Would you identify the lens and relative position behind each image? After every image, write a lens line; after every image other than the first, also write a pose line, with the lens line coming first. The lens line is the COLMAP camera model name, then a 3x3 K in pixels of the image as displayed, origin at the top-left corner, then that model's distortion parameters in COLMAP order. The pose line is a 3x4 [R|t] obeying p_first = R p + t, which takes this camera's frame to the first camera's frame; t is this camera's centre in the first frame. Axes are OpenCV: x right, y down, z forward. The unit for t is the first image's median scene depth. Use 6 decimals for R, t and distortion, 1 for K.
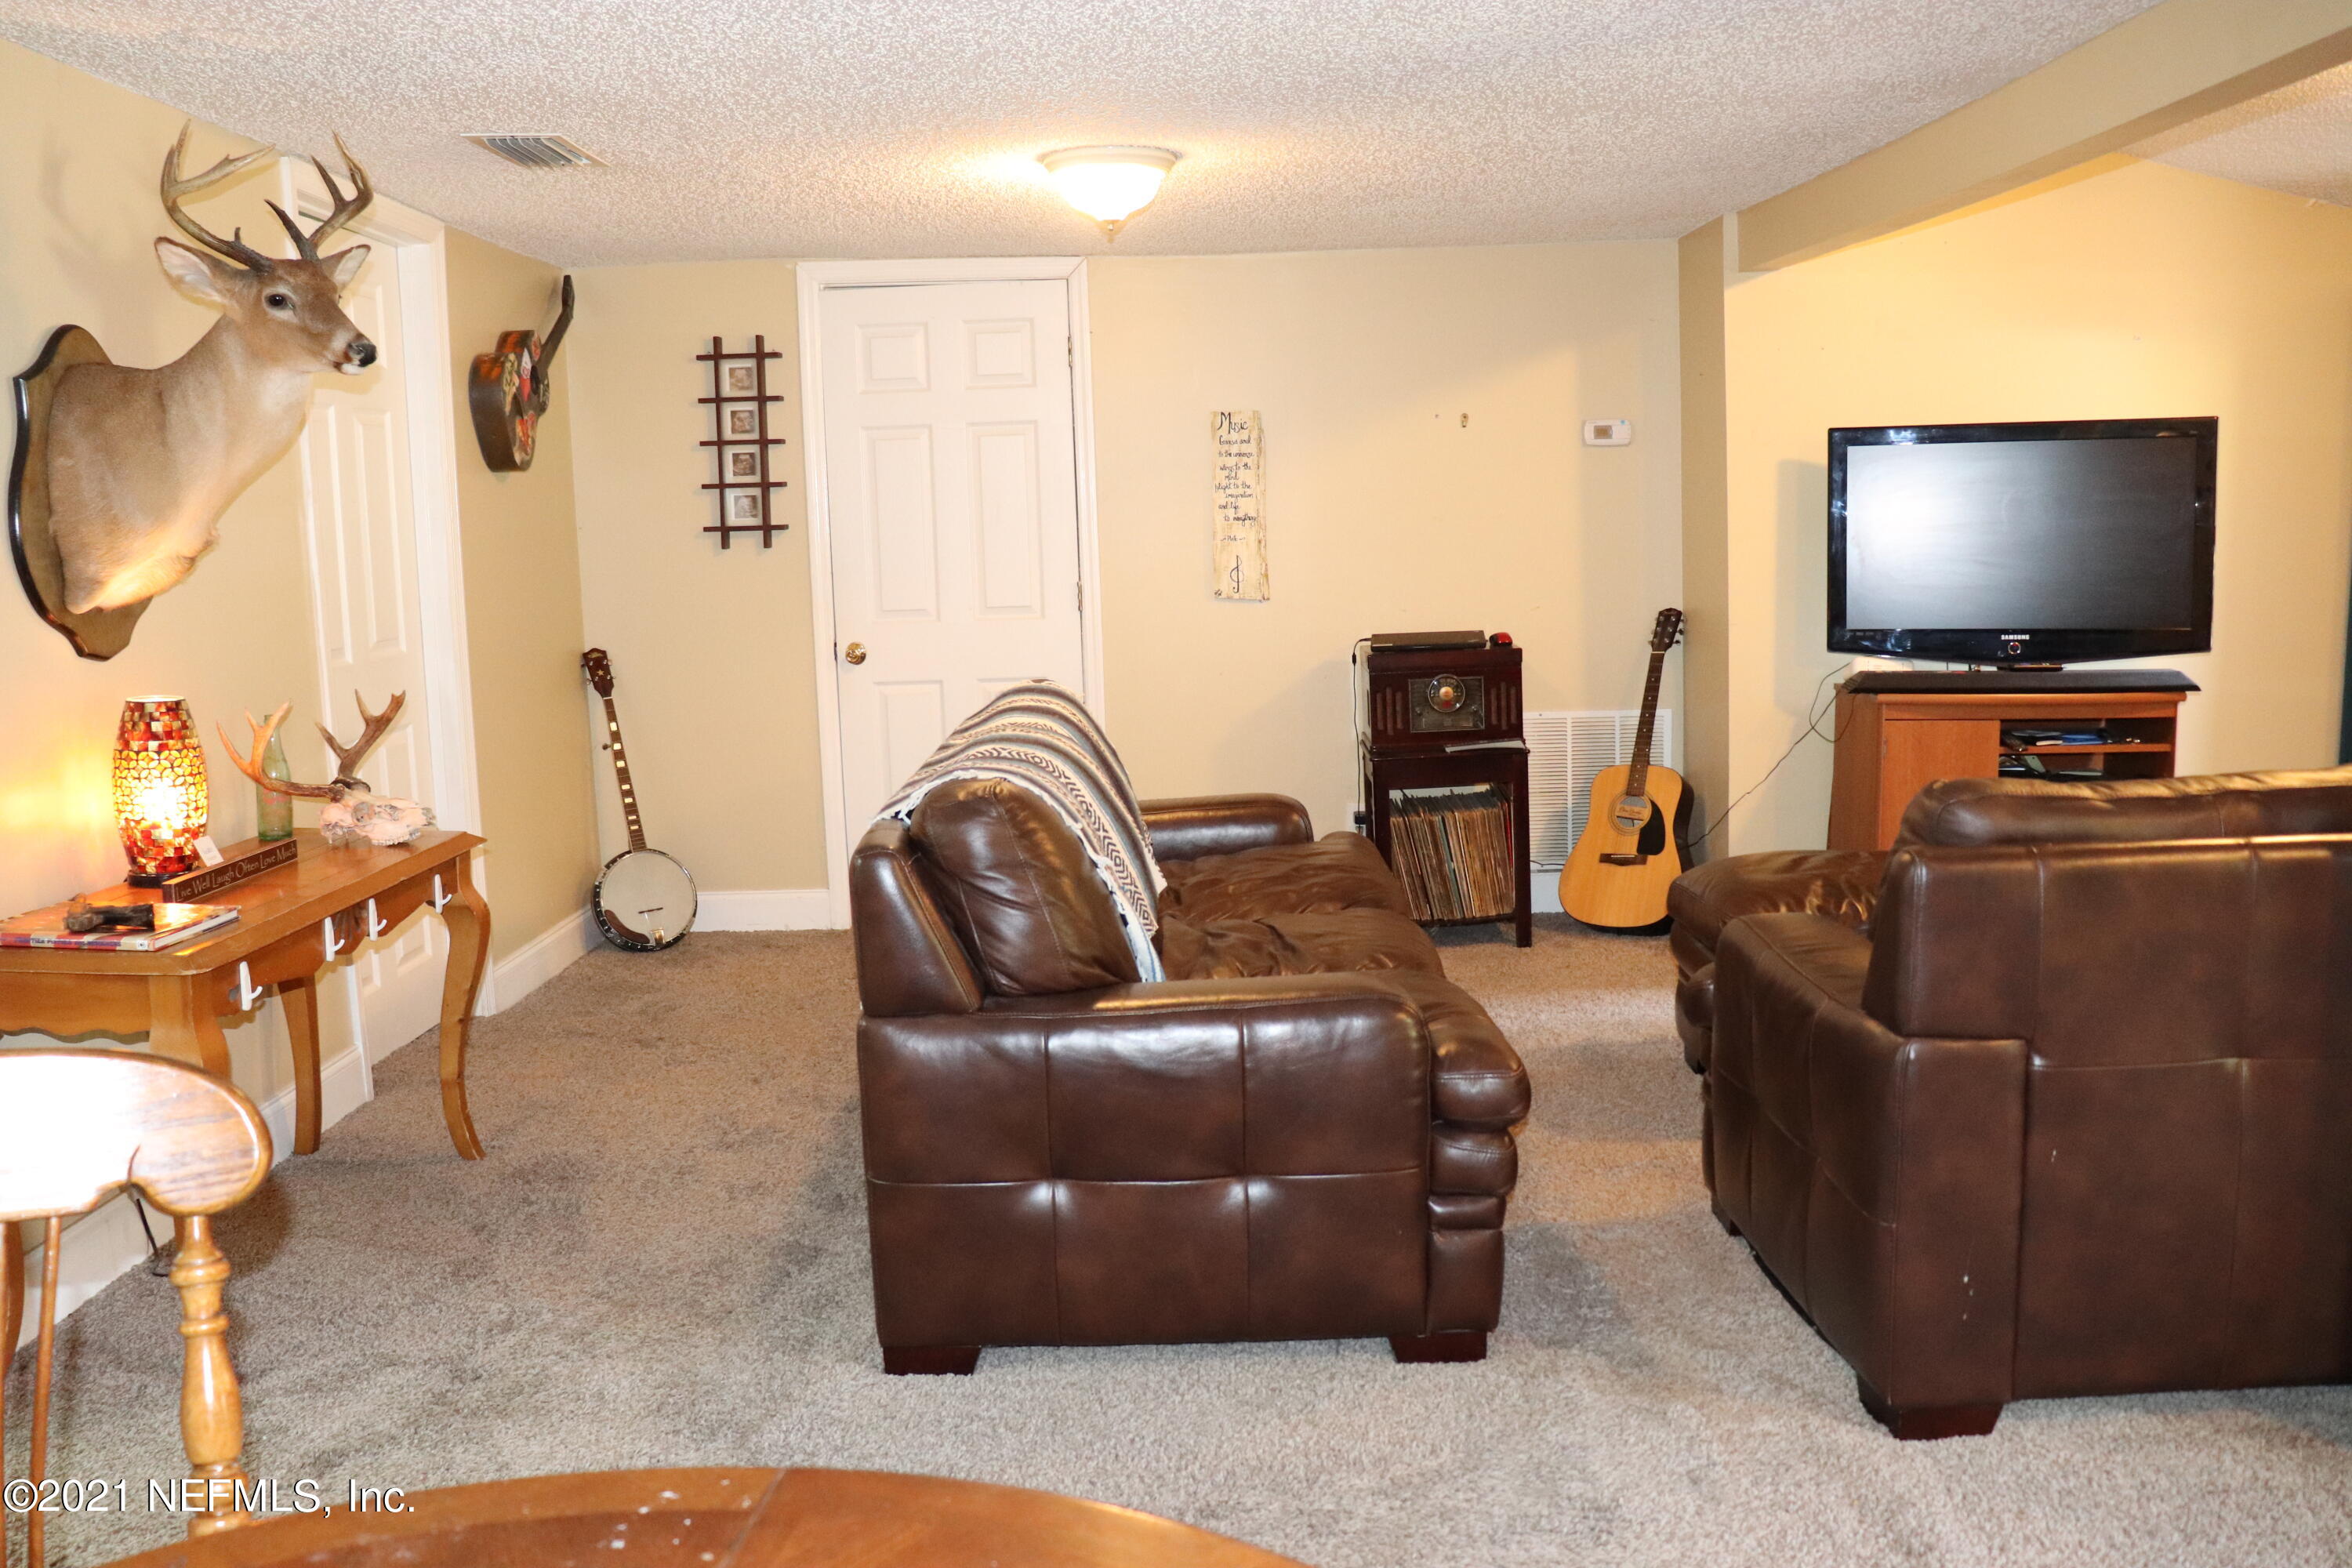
lens RADIAL K [[1976.2, 0, 1190.5], [0, 1976.2, 782.9], [0, 0, 1]] dist [-0.166809, 0.153945]
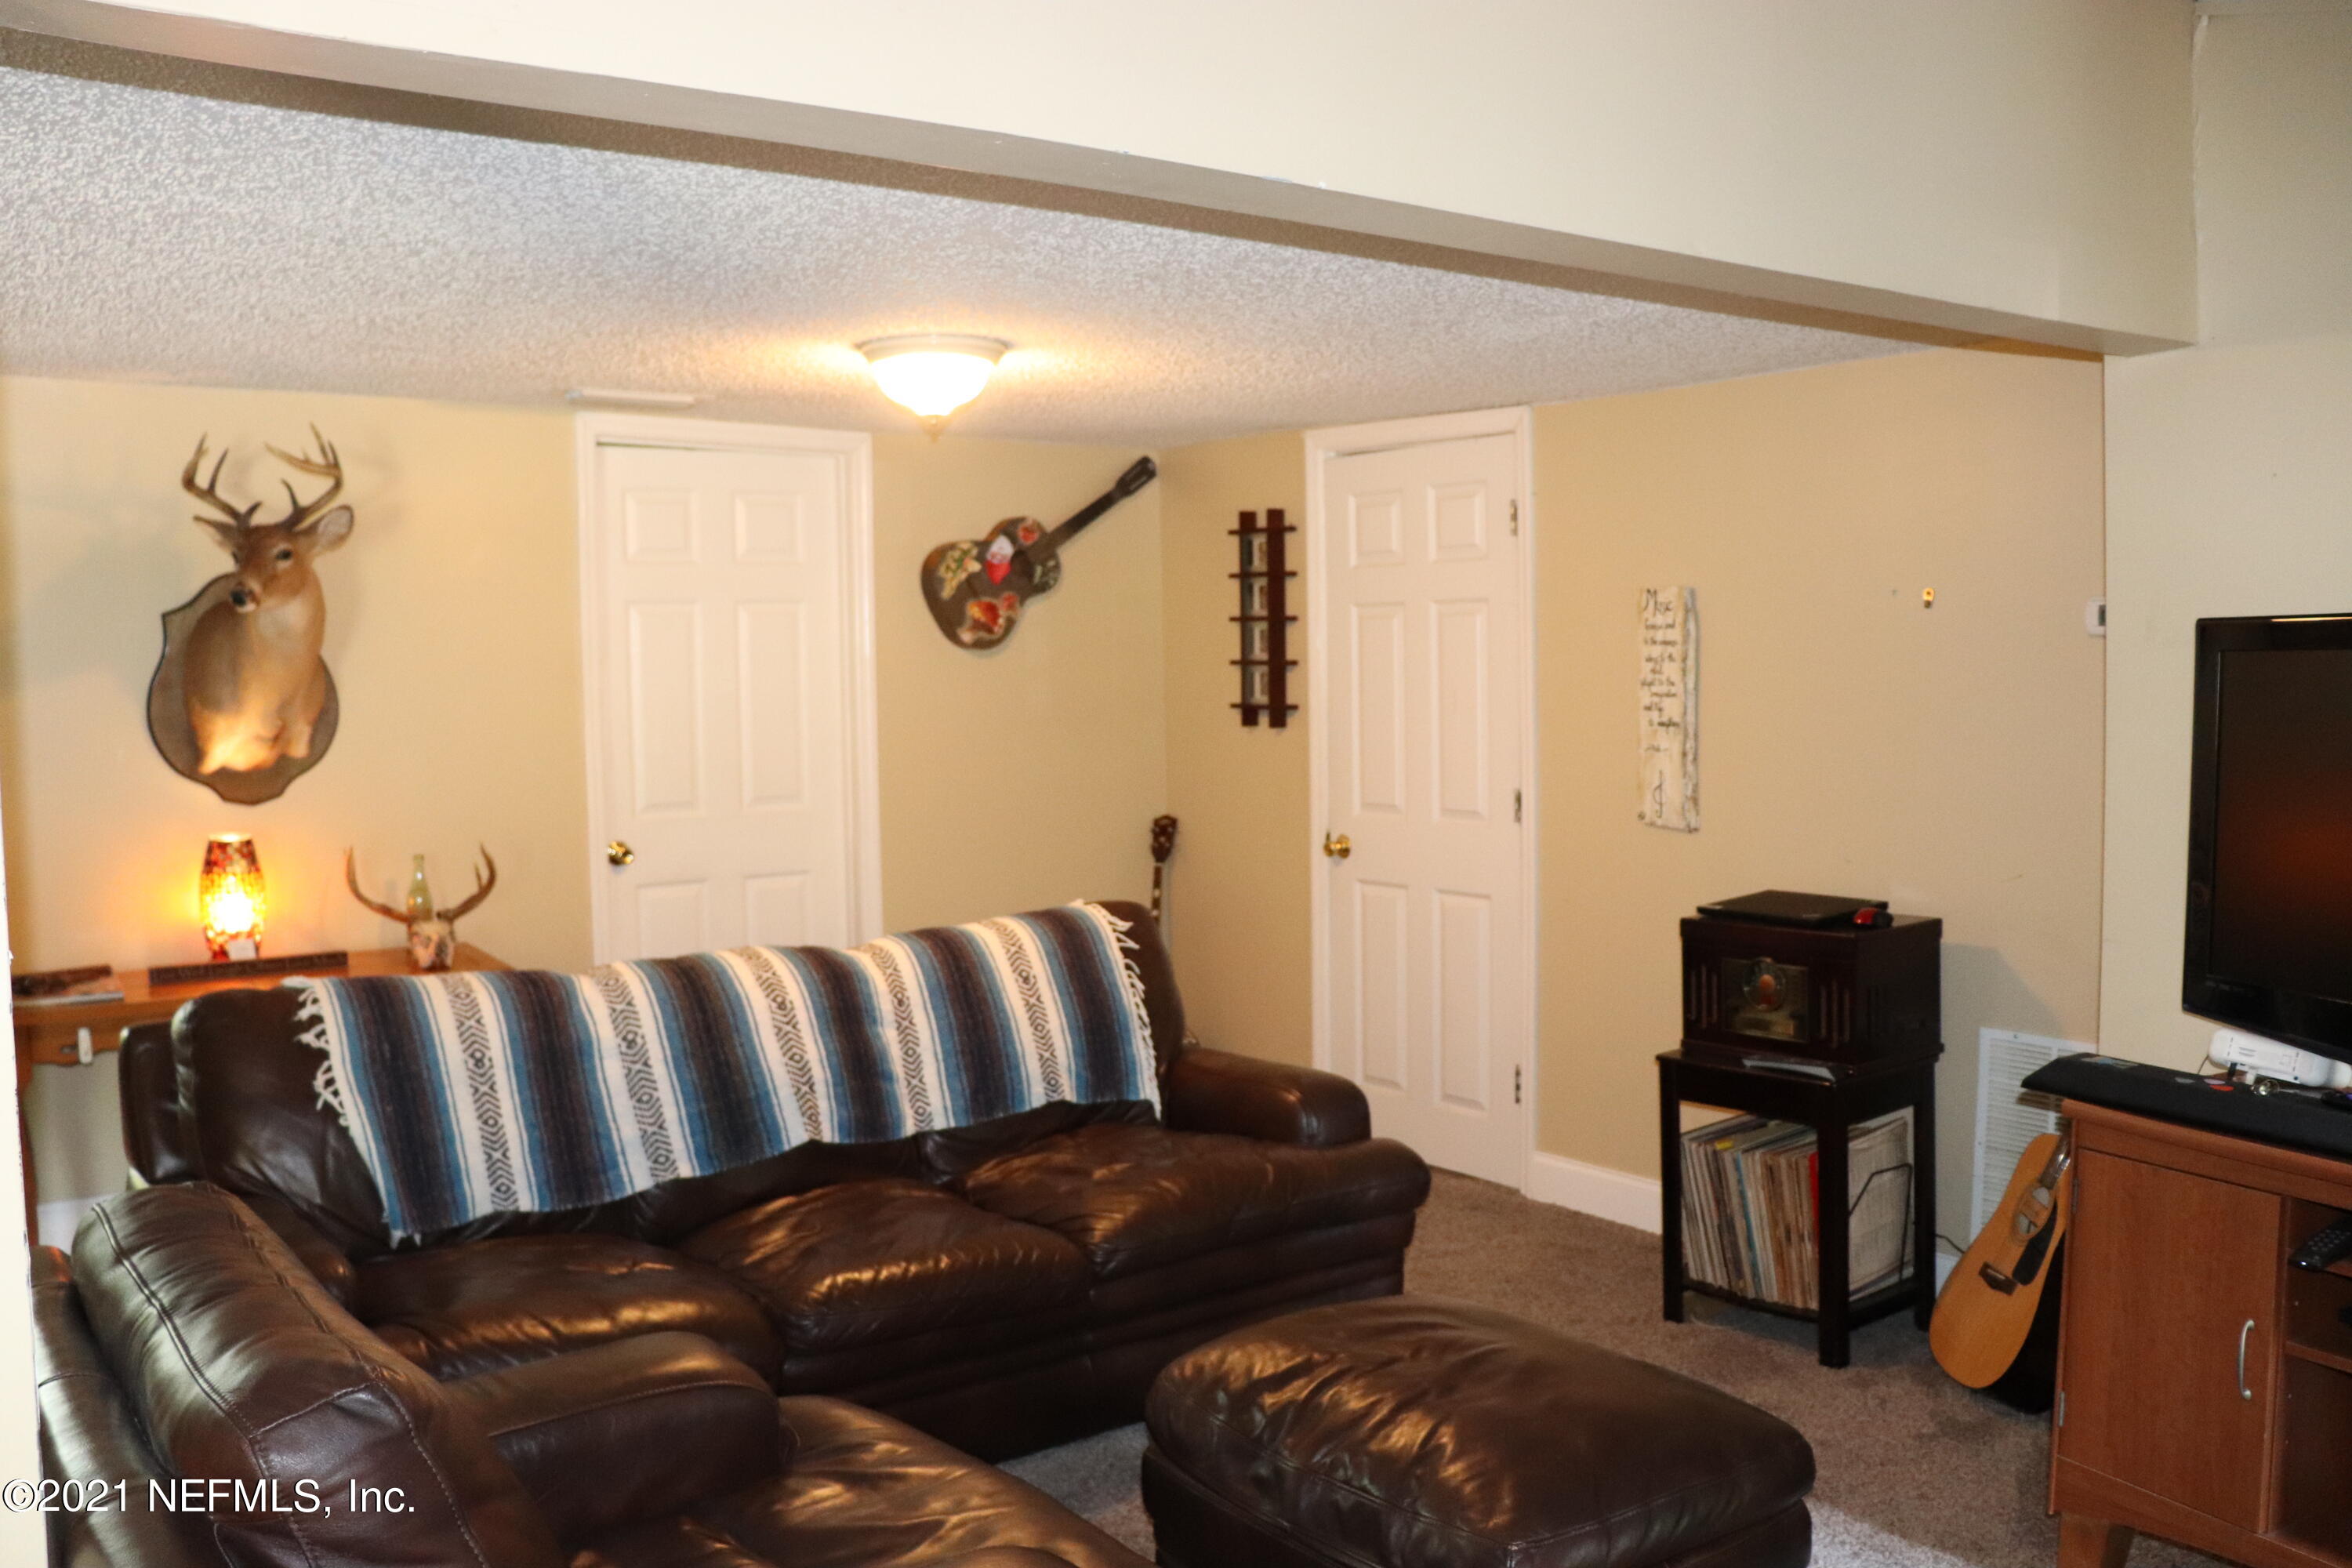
lens RADIAL K [[1976.2, 0, 1182.2], [0, 1976.2, 787.6], [0, 0, 1]] dist [-0.166809, 0.153945]
pose [[0.613684, 0.072189, -0.786245, 0.521276], [-0.117127, 0.993117, -0.000238, -0.086626], [0.780816, 0.092237, 0.617915, 0.373559]]
